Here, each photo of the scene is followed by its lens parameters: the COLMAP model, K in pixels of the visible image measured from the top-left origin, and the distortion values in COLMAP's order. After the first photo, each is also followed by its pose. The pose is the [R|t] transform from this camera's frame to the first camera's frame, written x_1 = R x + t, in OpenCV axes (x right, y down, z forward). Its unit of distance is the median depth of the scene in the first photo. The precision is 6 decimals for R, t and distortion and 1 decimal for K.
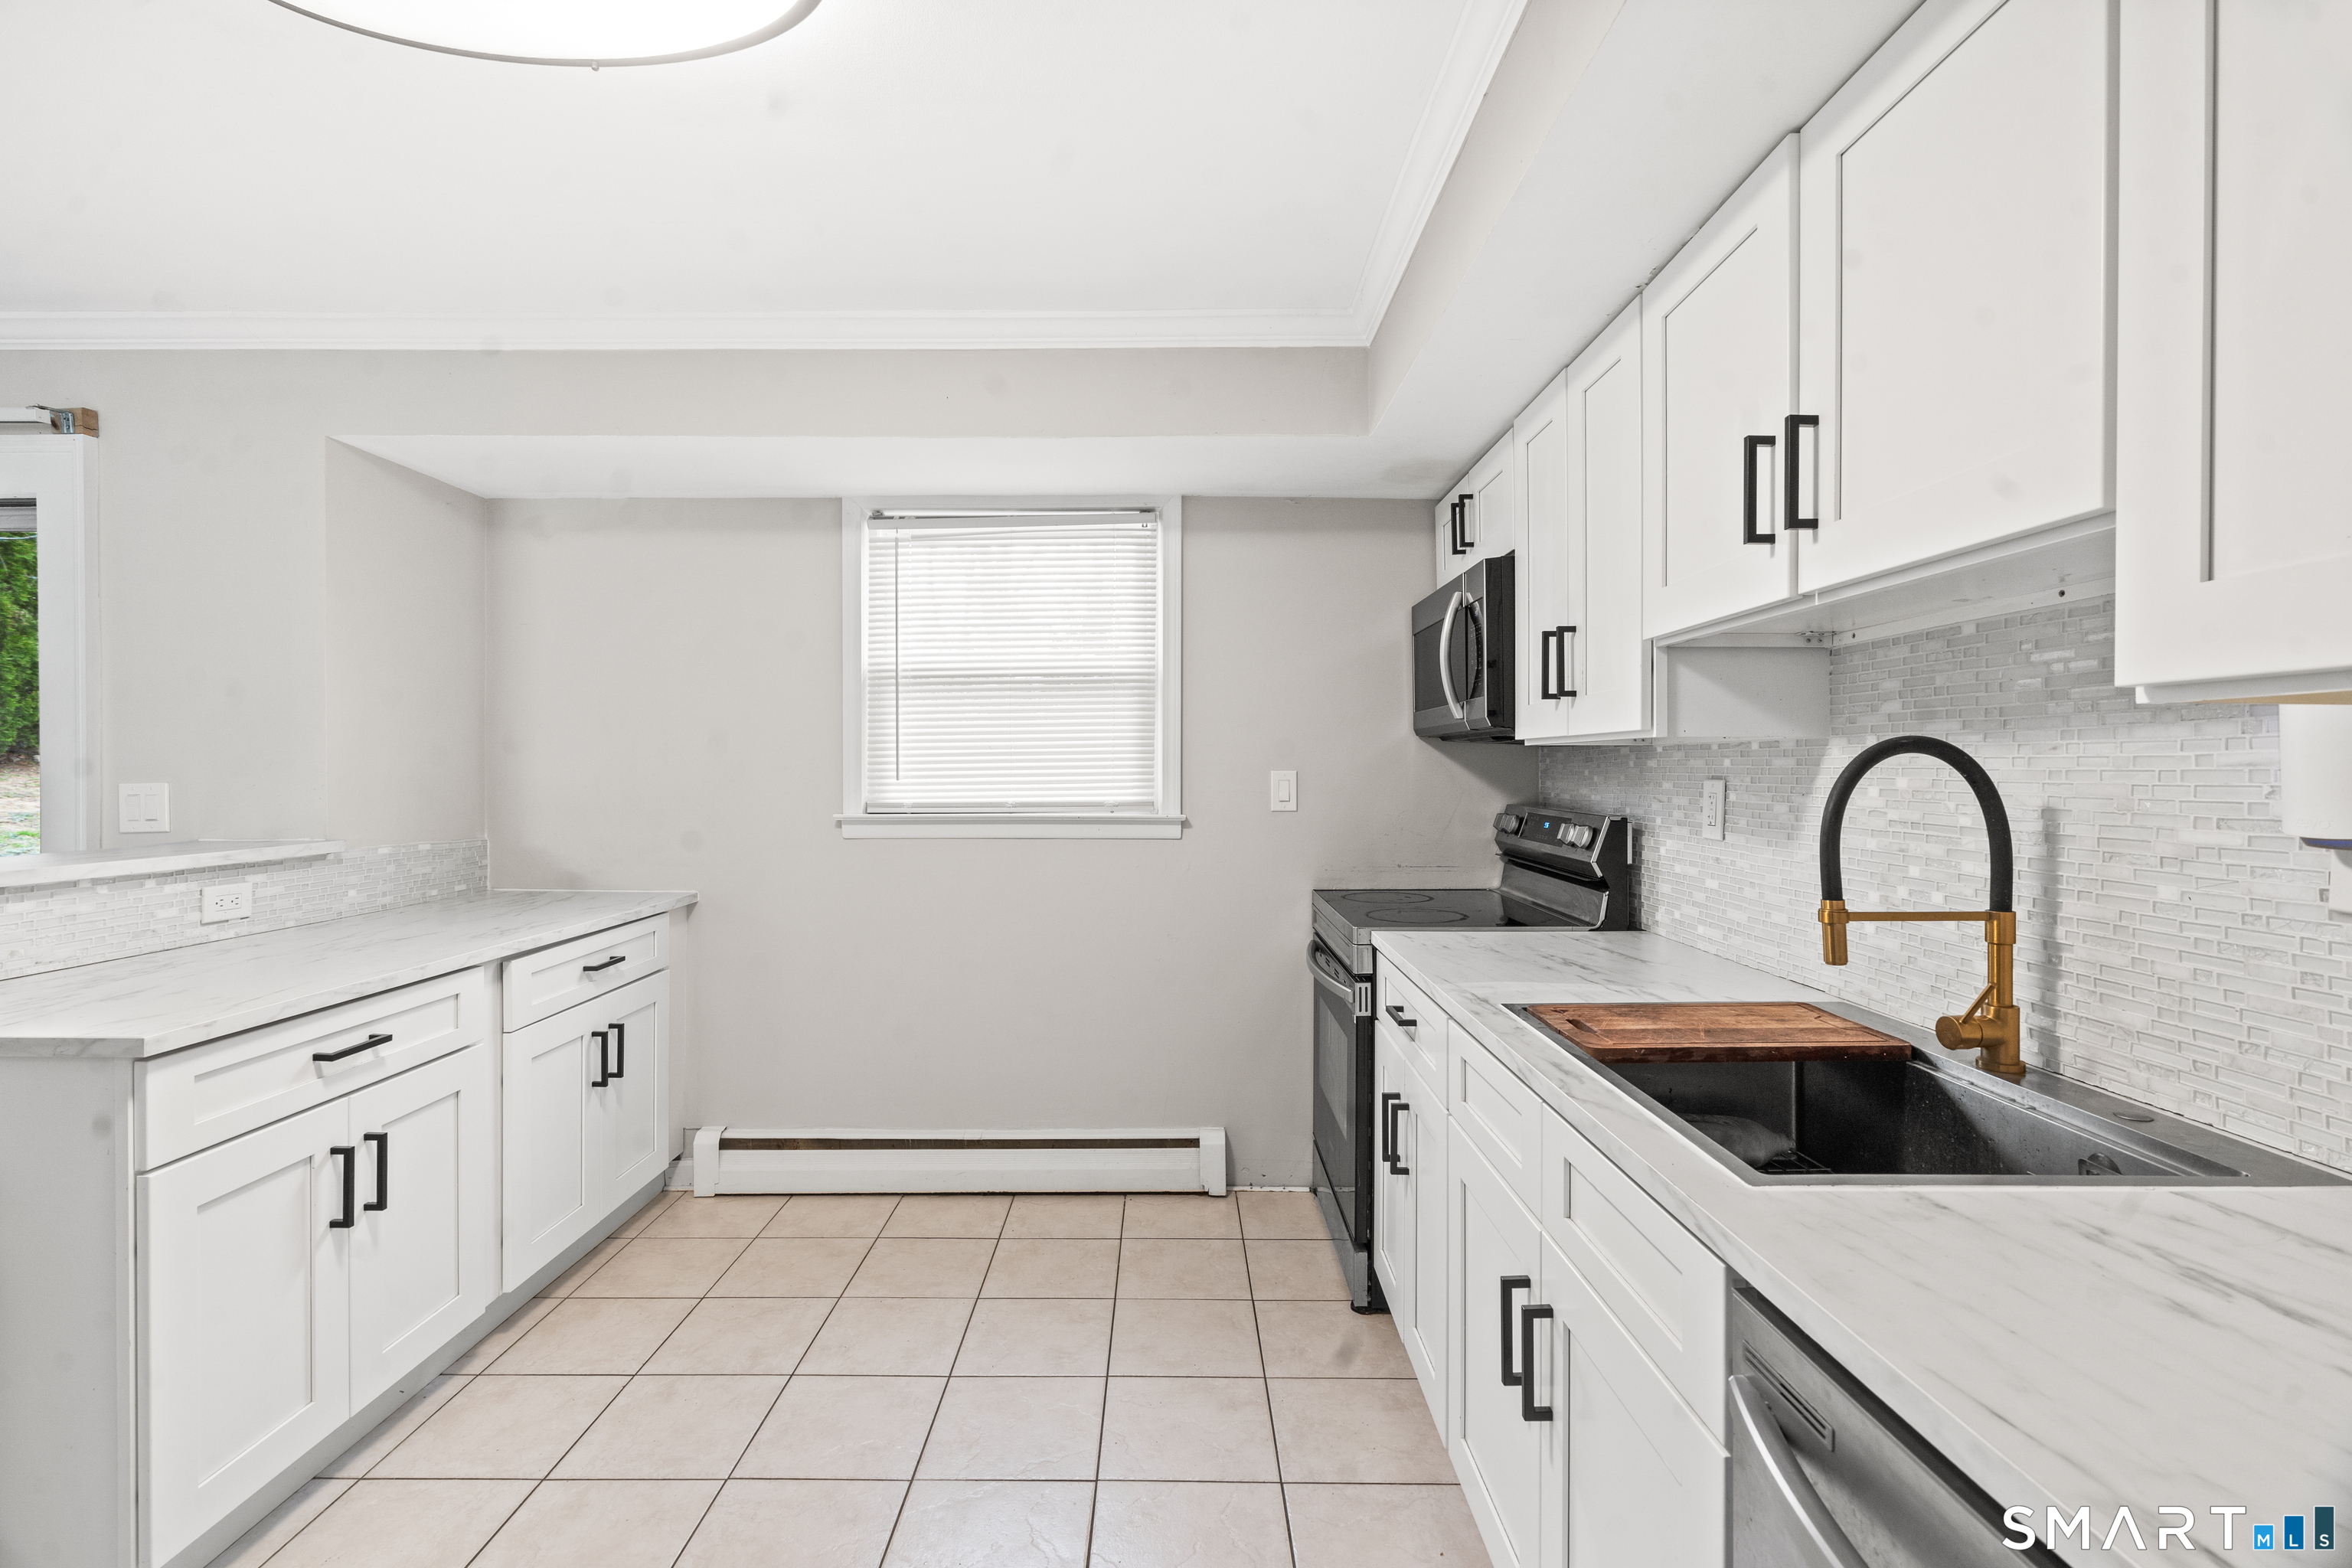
lens RADIAL K [[1095.8, 0, 1172.9], [0, 1095.8, 774.4], [0, 0, 1]] dist [-0.001542, -0.000140]
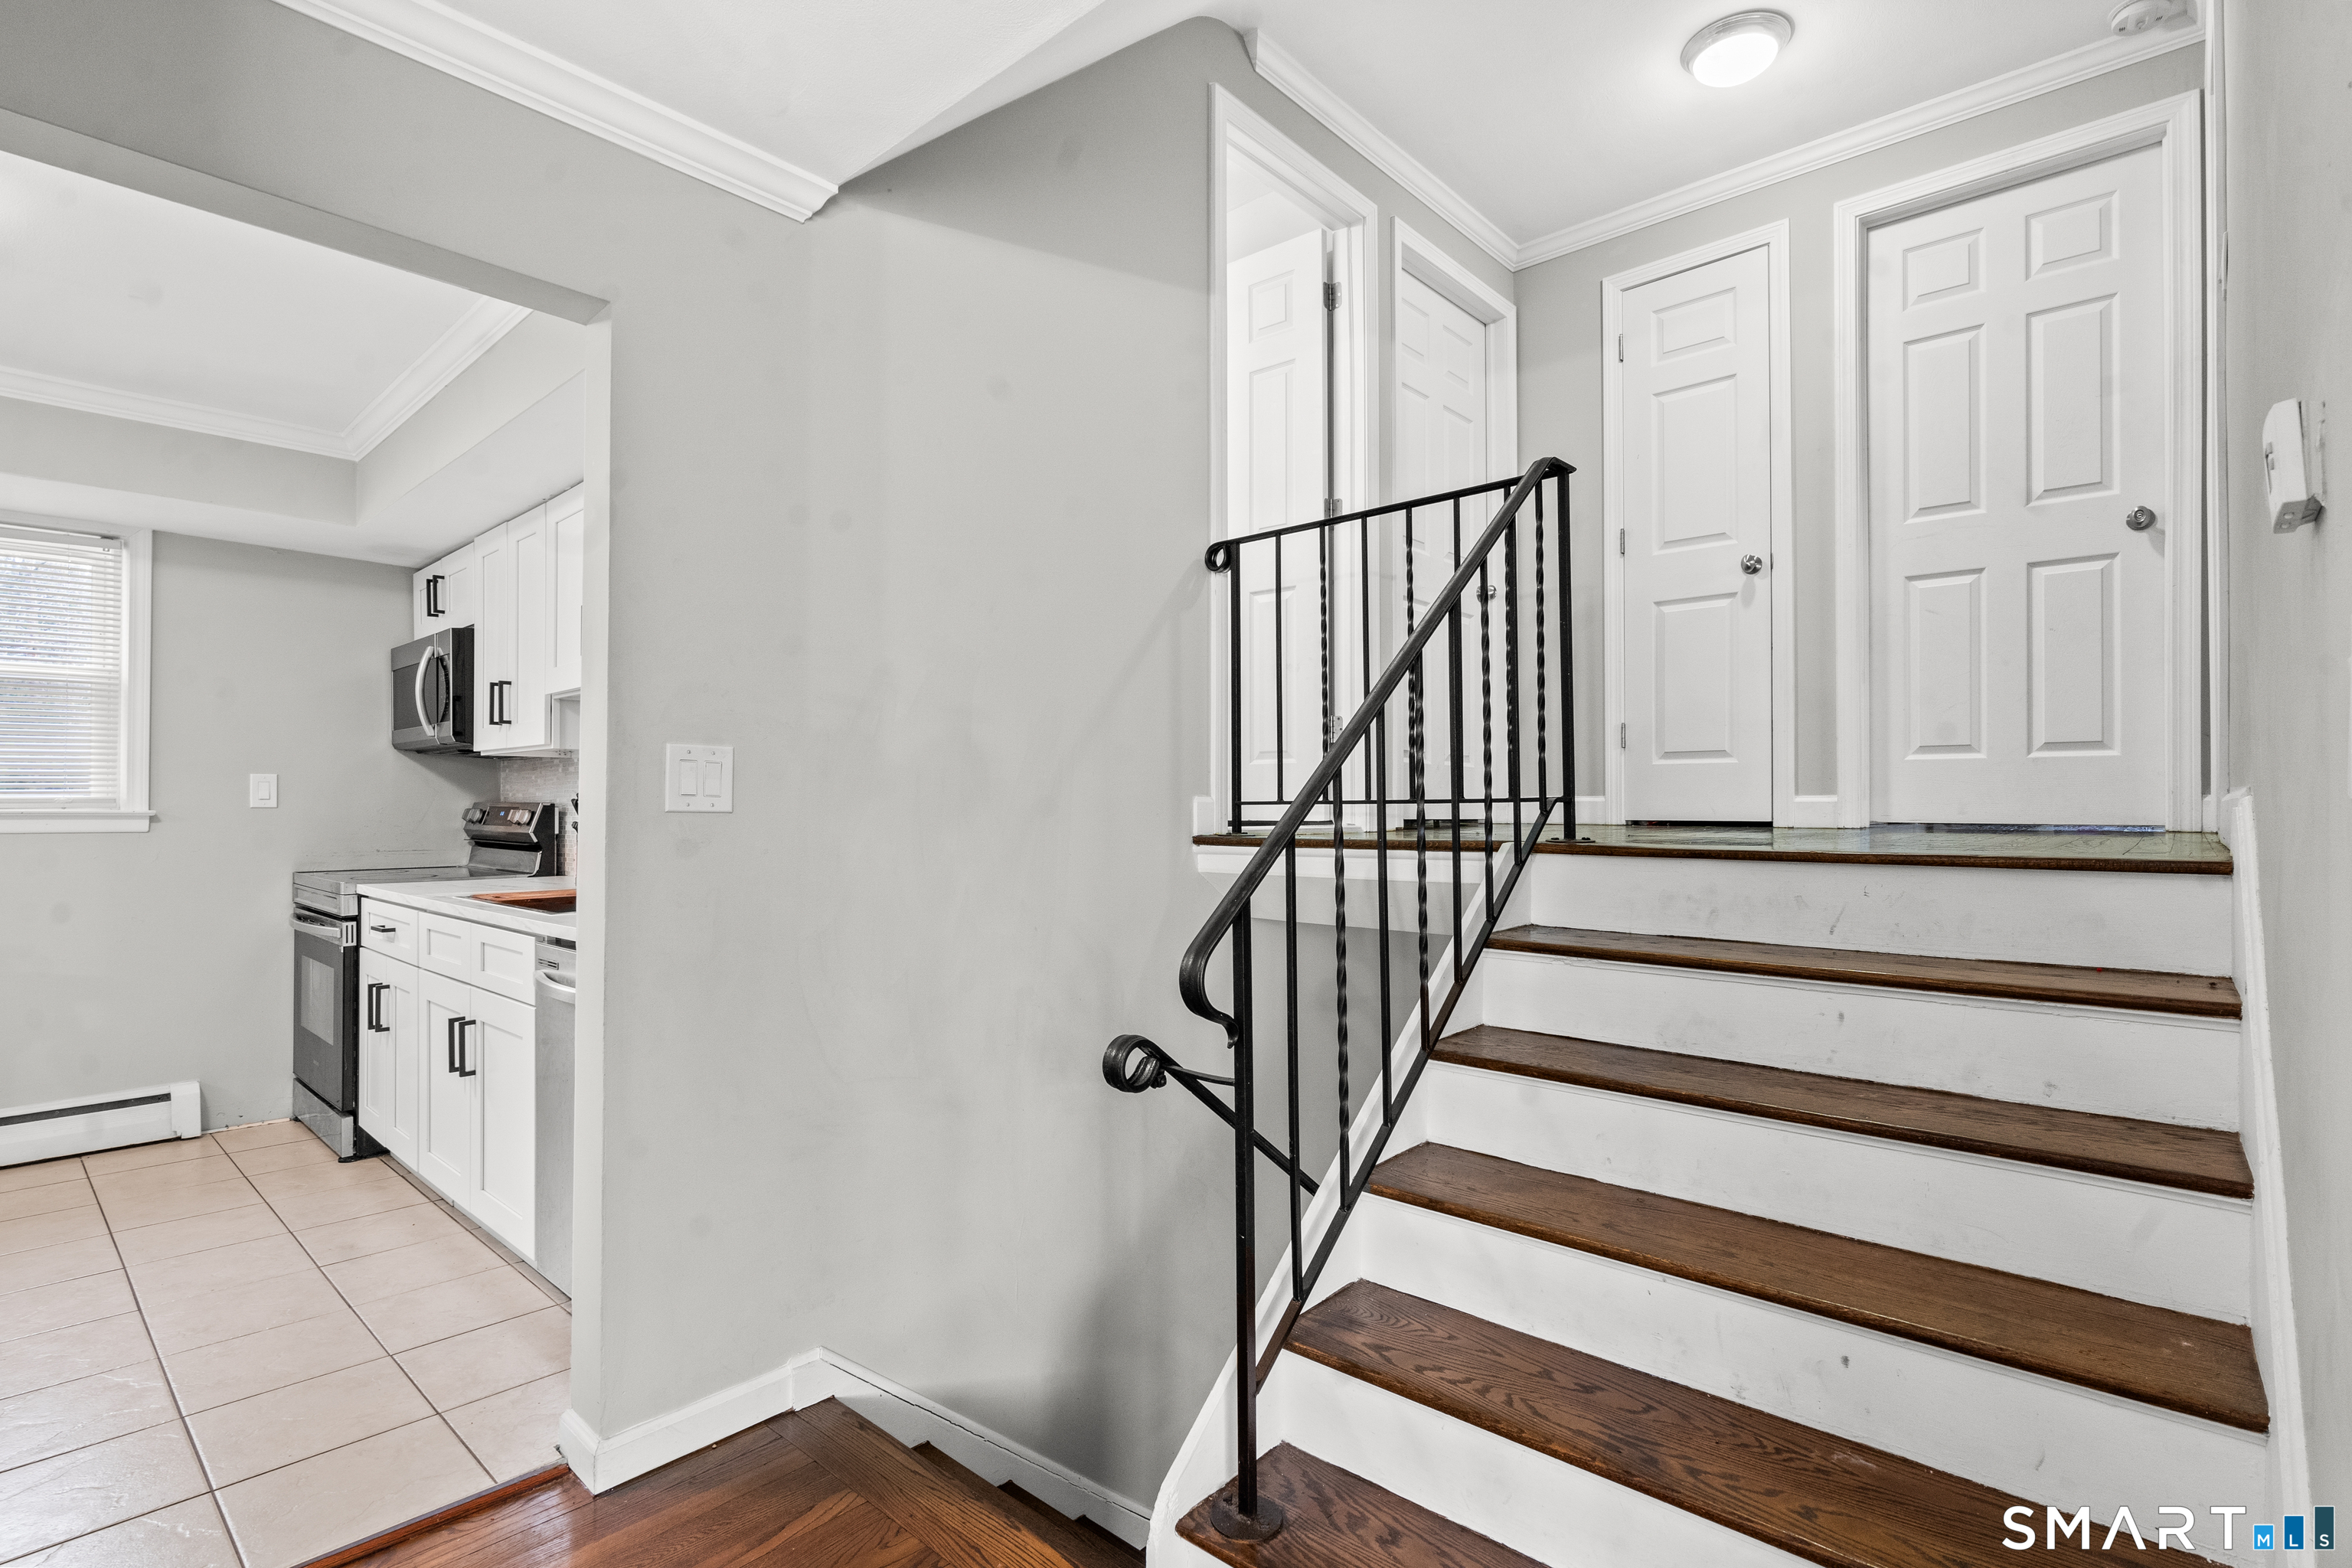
lens RADIAL K [[1091.4, 0, 1184.7], [0, 1091.4, 803.0], [0, 0, 1]] dist [-0.017604, -0.000163]
pose [[0.658486, 0.004442, 0.752580, -0.145987], [0.002856, 0.999961, -0.008402, 0.049027], [-0.752587, 0.007682, 0.658448, -0.638948]]
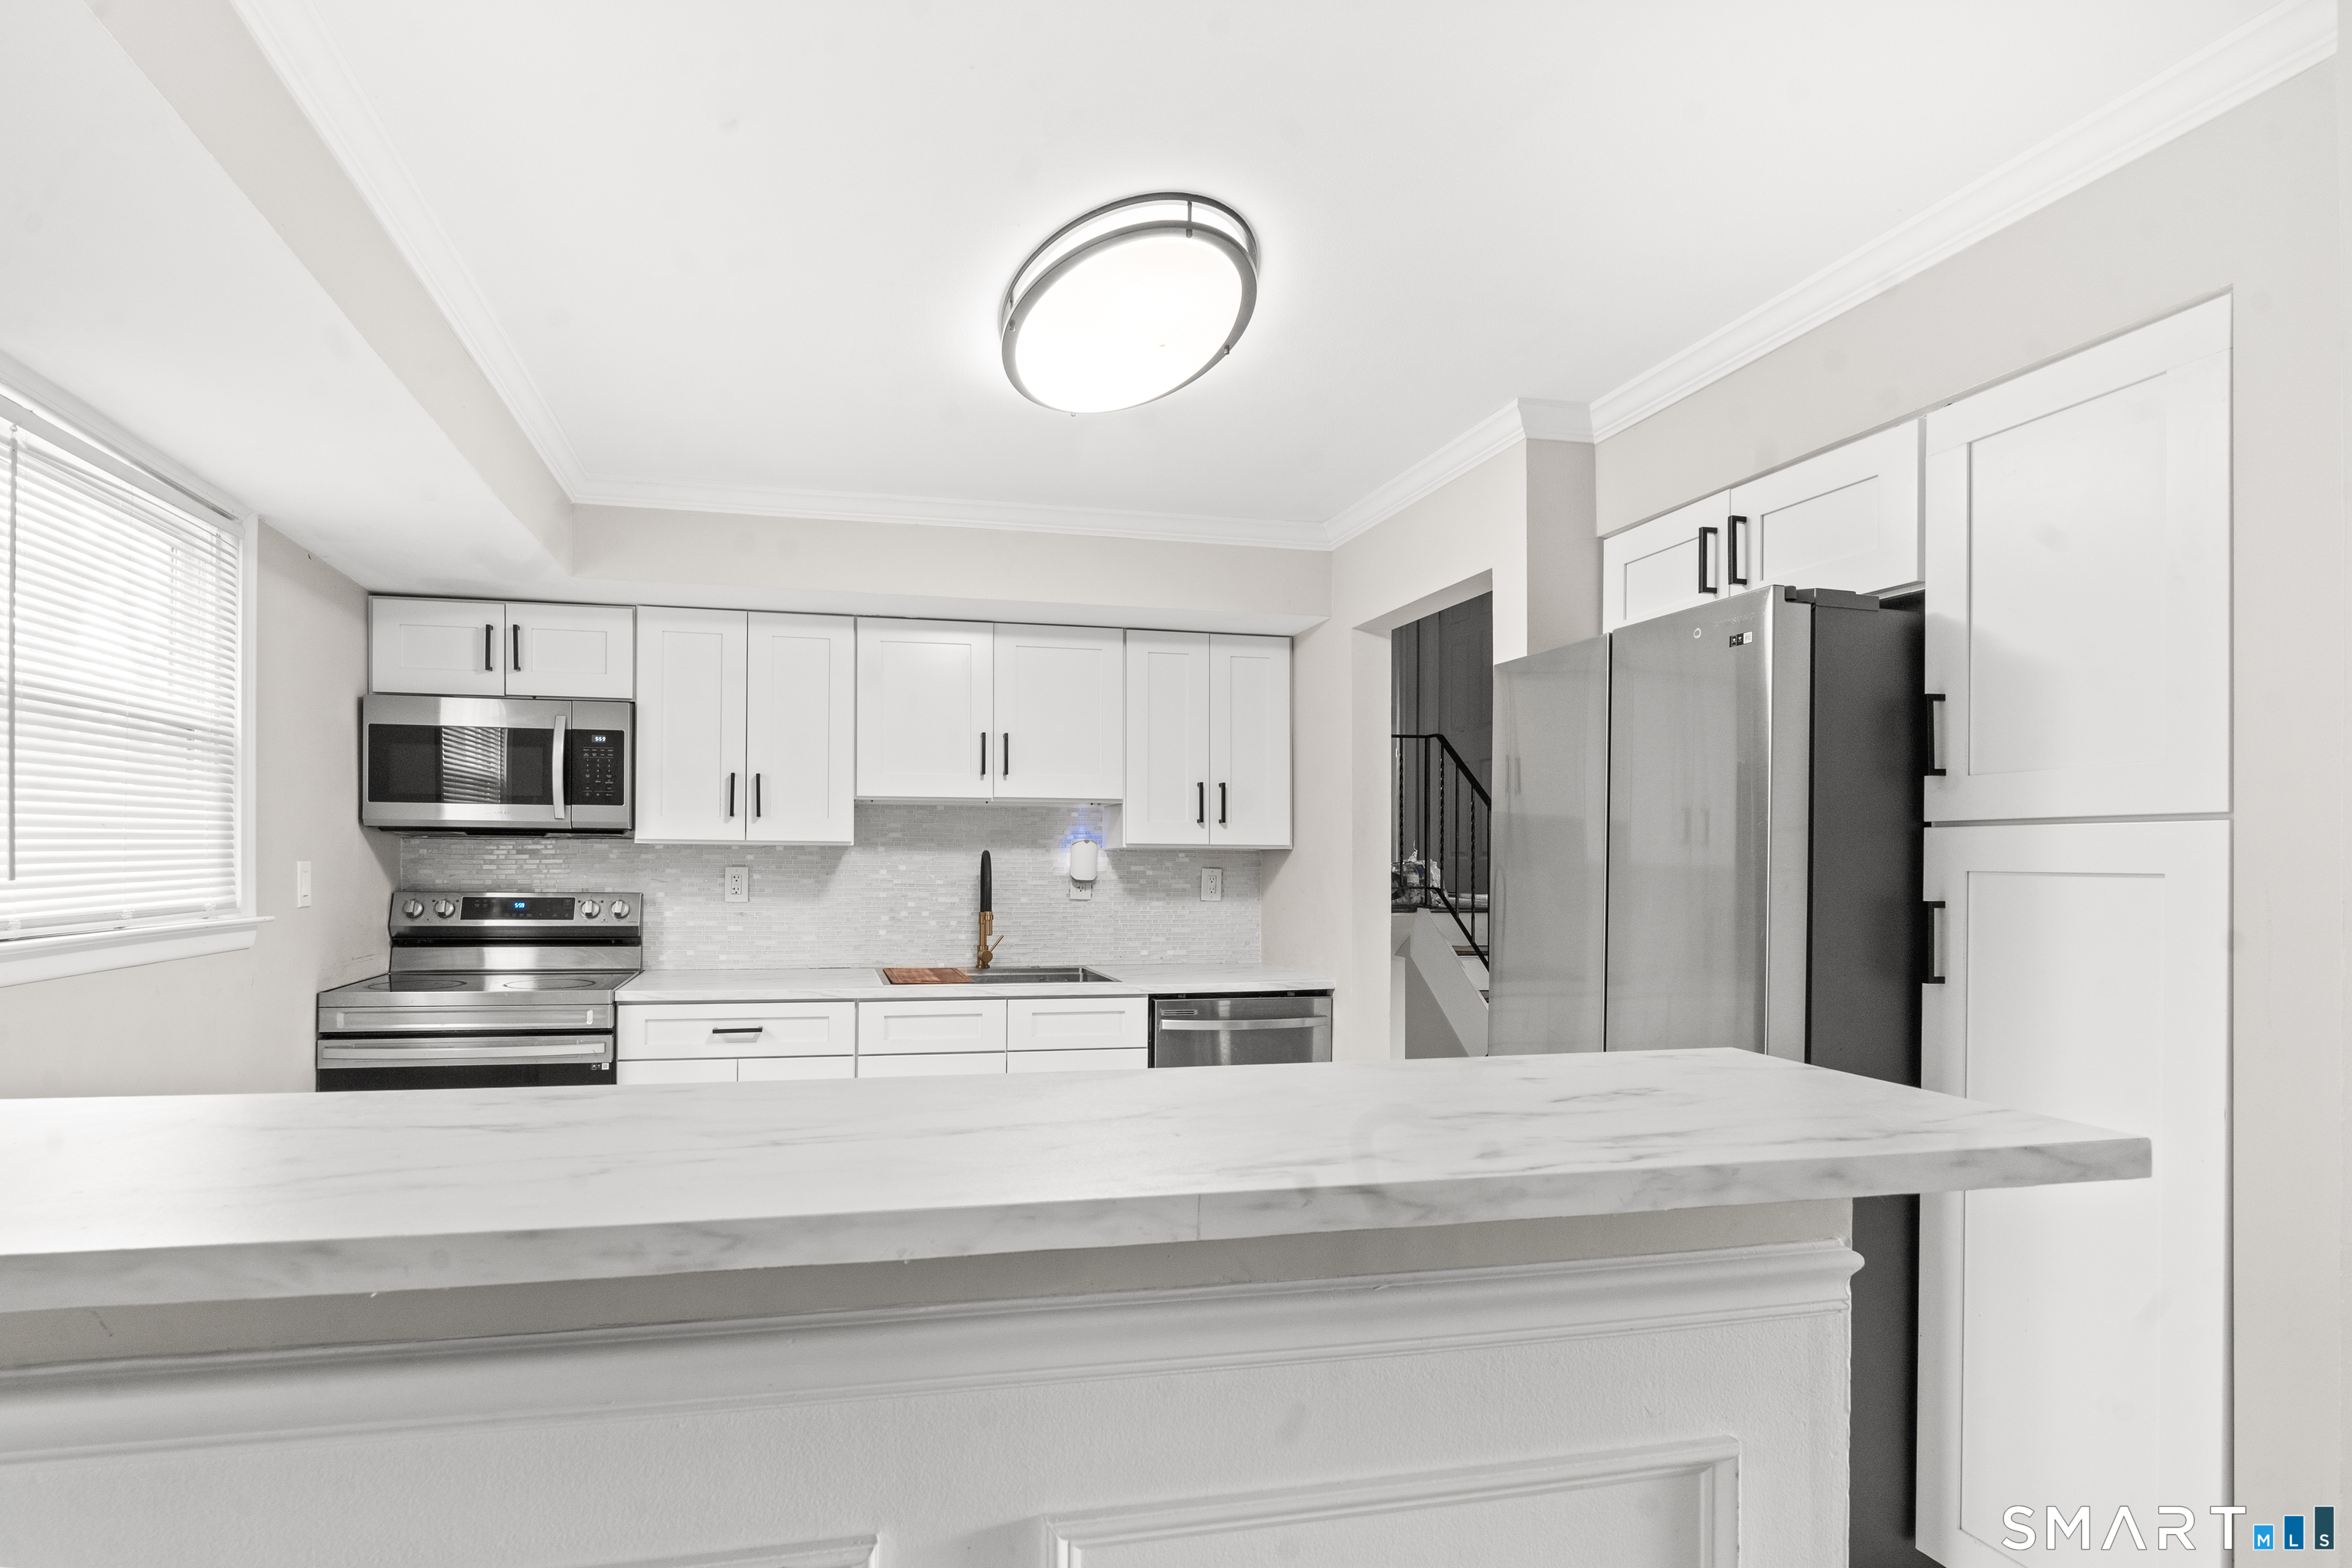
lens RADIAL K [[1157.5, 0, 1040.2], [0, 1157.5, 857.8], [0, 0, 1]] dist [-0.019128, -0.000019]
pose [[-0.209032, 0.001235, 0.977908, -1.094466], [-0.000603, 0.999999, -0.001392, -0.006036], [-0.977909, -0.000880, -0.209031, 0.734128]]
